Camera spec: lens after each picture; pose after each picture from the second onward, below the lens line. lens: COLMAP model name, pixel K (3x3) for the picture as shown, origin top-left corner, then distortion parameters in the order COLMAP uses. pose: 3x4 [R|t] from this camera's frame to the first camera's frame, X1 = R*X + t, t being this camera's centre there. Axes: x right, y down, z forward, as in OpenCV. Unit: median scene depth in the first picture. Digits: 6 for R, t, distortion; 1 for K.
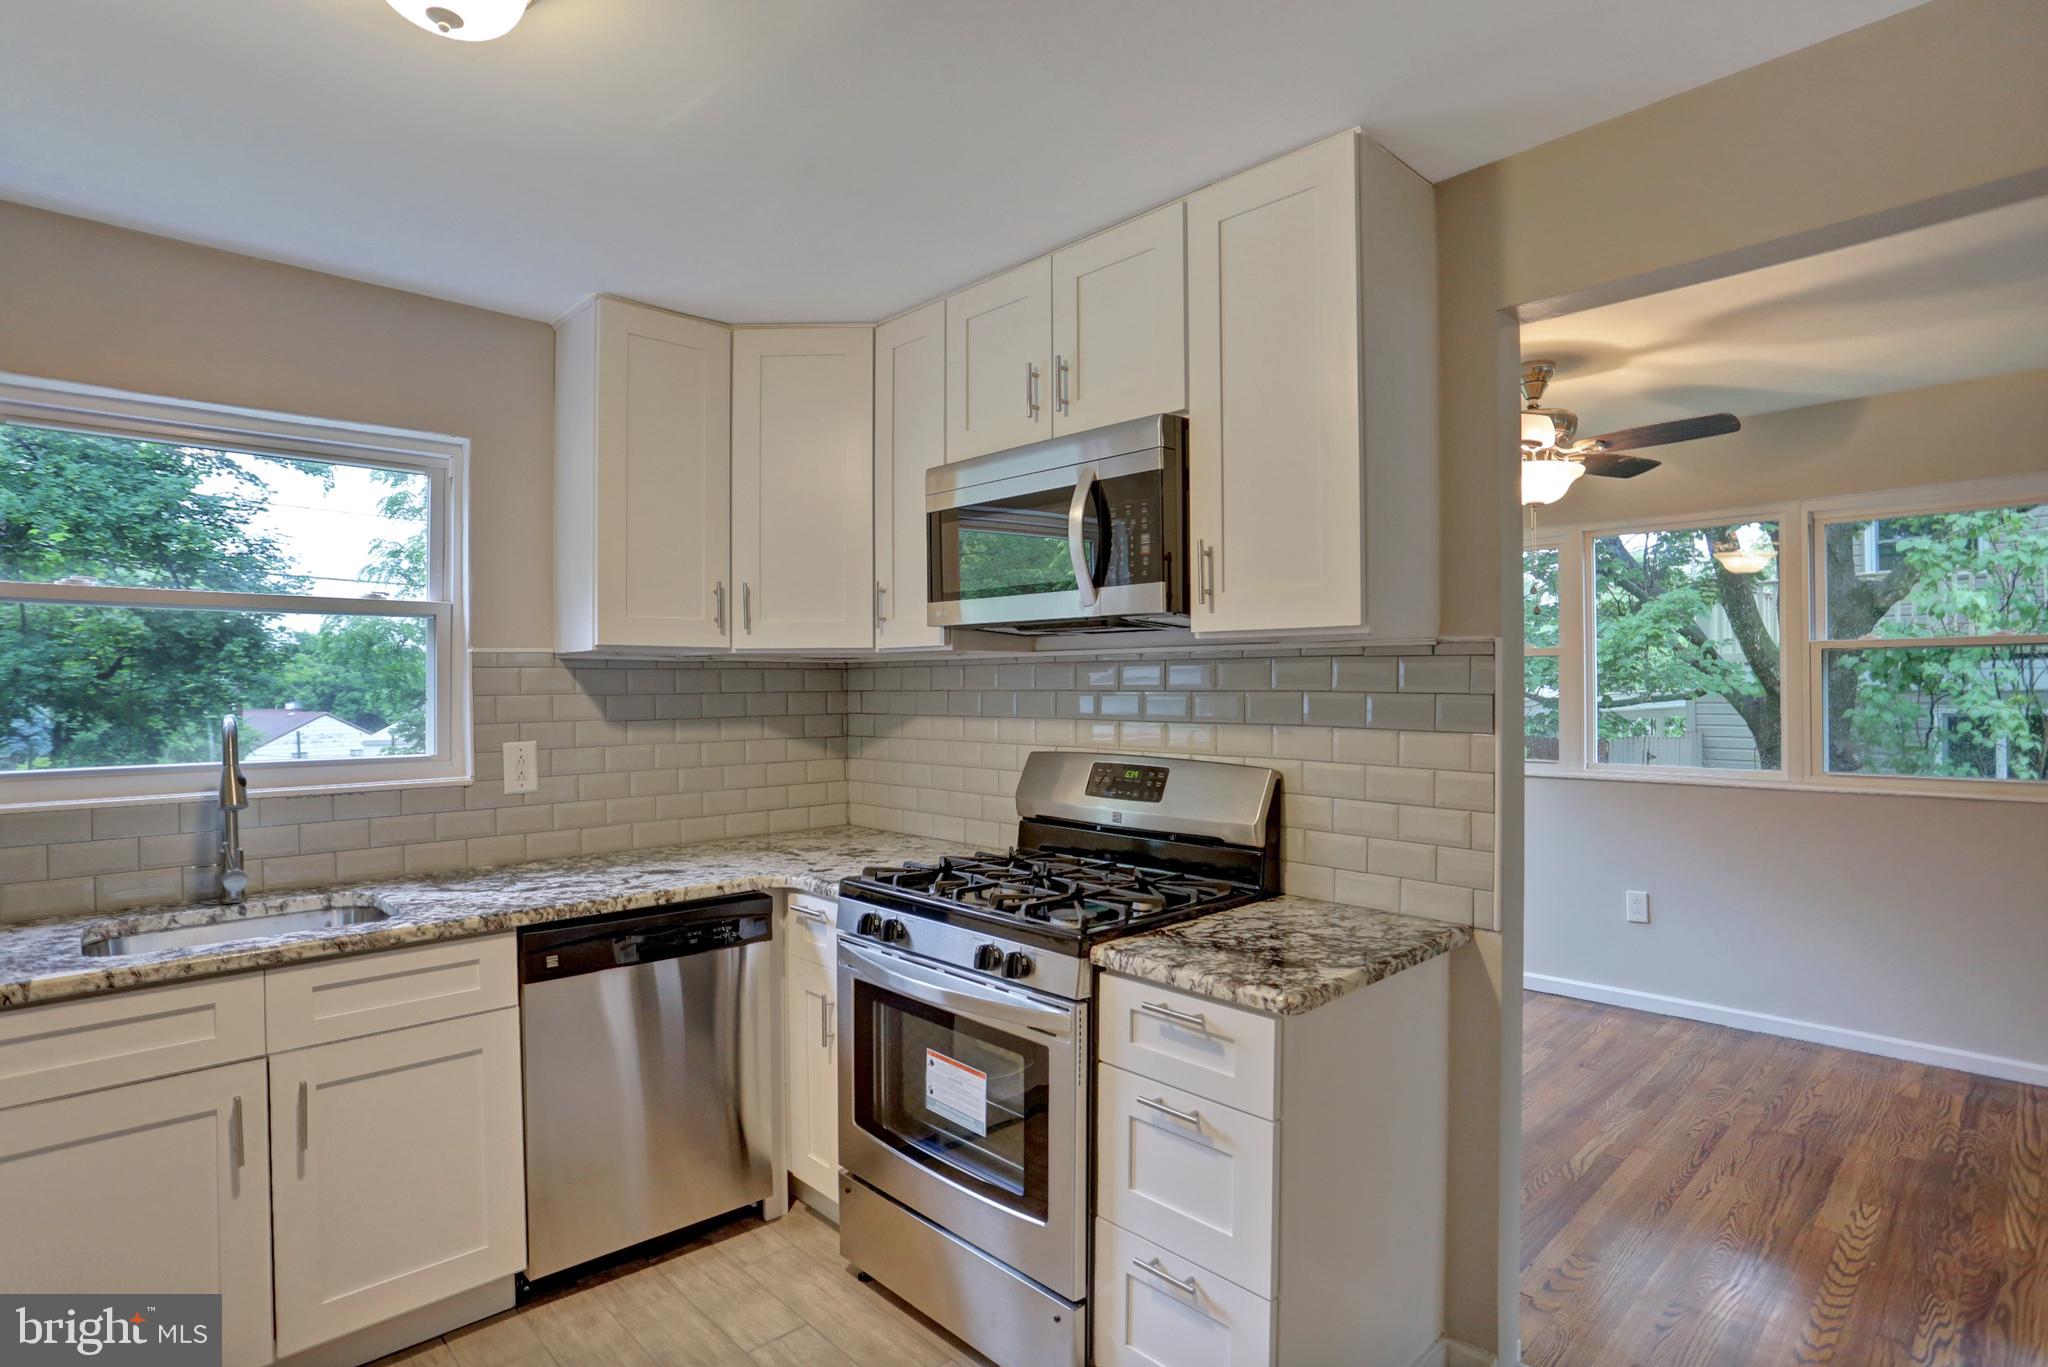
lens RADIAL K [[1043.3, 0, 1027.7], [0, 1043.3, 679.1], [0, 0, 1]] dist [-0.068546, 0.028208]
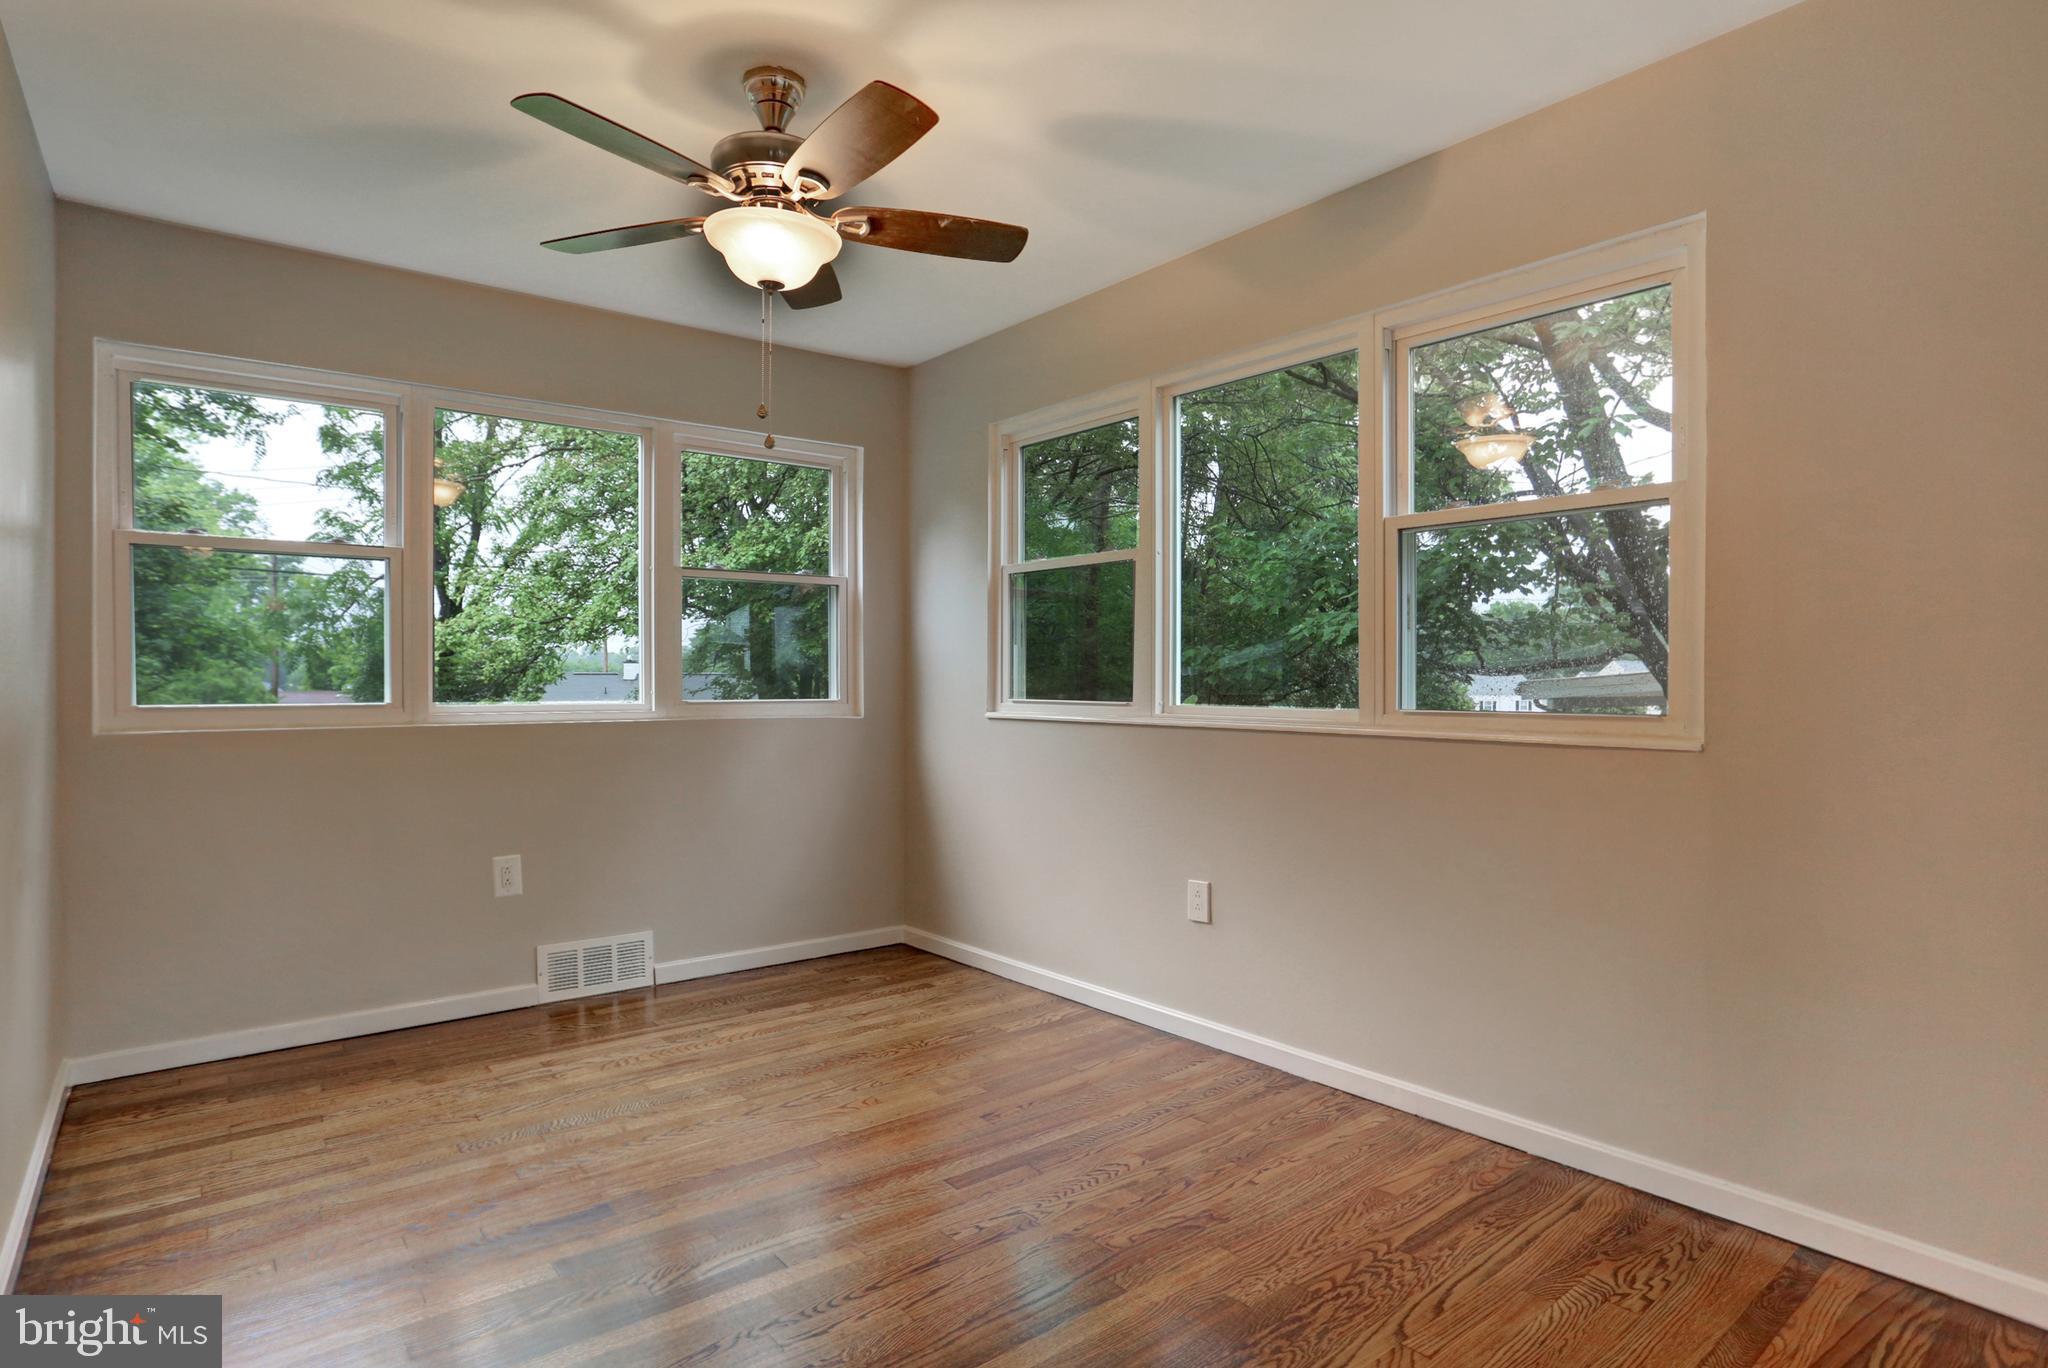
lens RADIAL K [[1043.3, 0, 1086.1], [0, 1043.3, 699.7], [0, 0, 1]] dist [-0.068546, 0.028208]
pose [[0.997273, 0.013434, -0.072561, 1.028492], [-0.011922, 0.999704, 0.021226, 0.114931], [0.072825, -0.020303, 0.997138, 0.454598]]
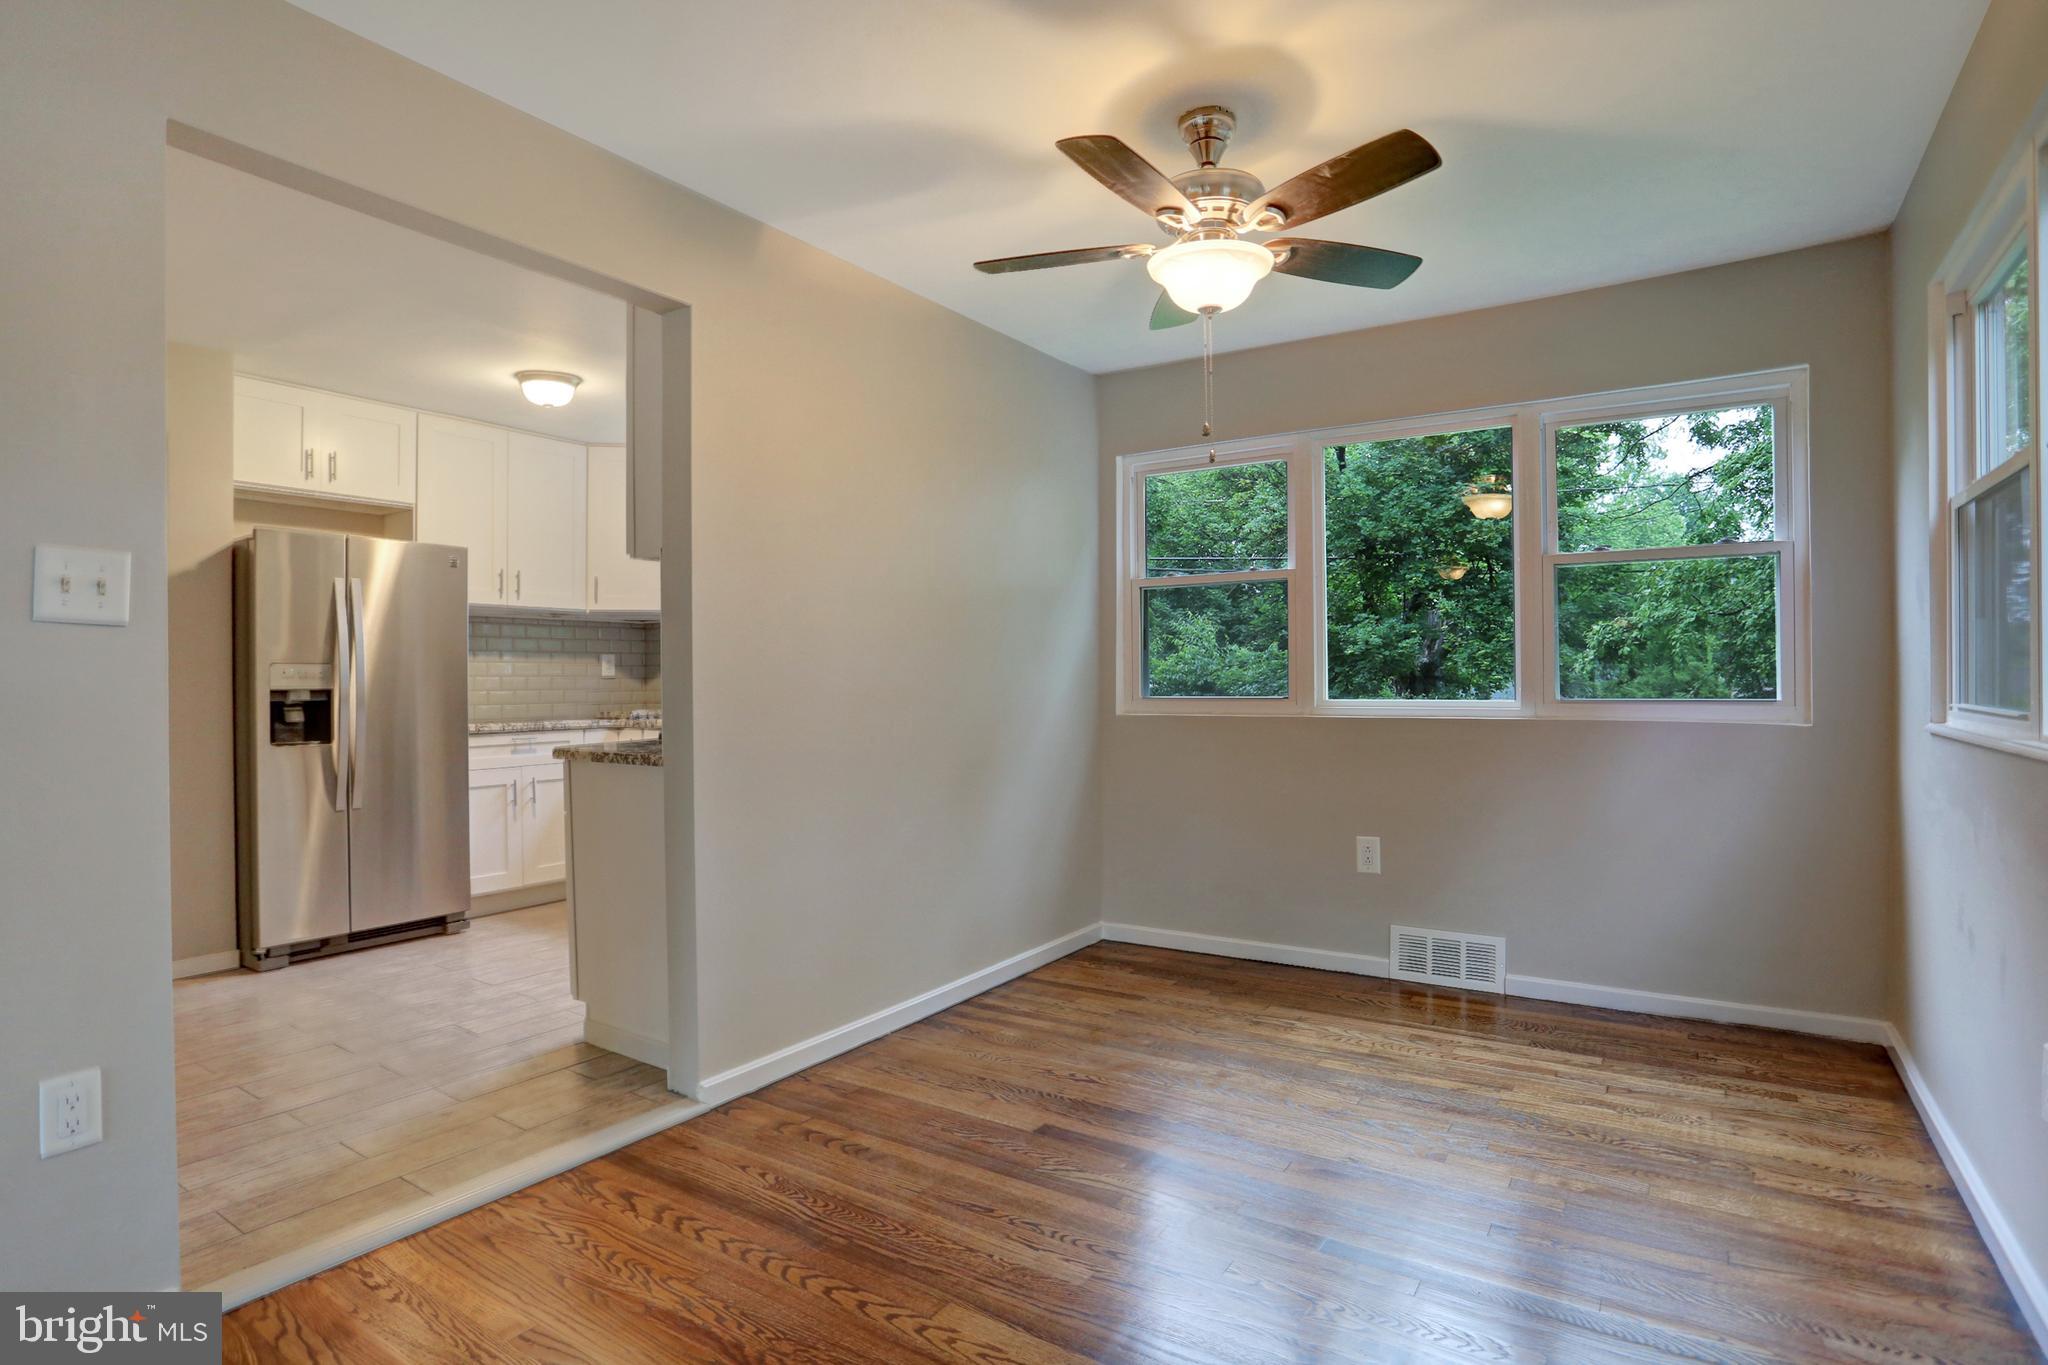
lens RADIAL K [[1043.3, 0, 1022.0], [0, 1043.3, 685.6], [0, 0, 1]] dist [-0.068546, 0.028208]
pose [[0.213783, 0.011246, -0.976816, 1.583418], [0.010631, 0.999848, 0.013837, 0.108123], [0.976823, -0.013342, 0.213631, 0.951944]]
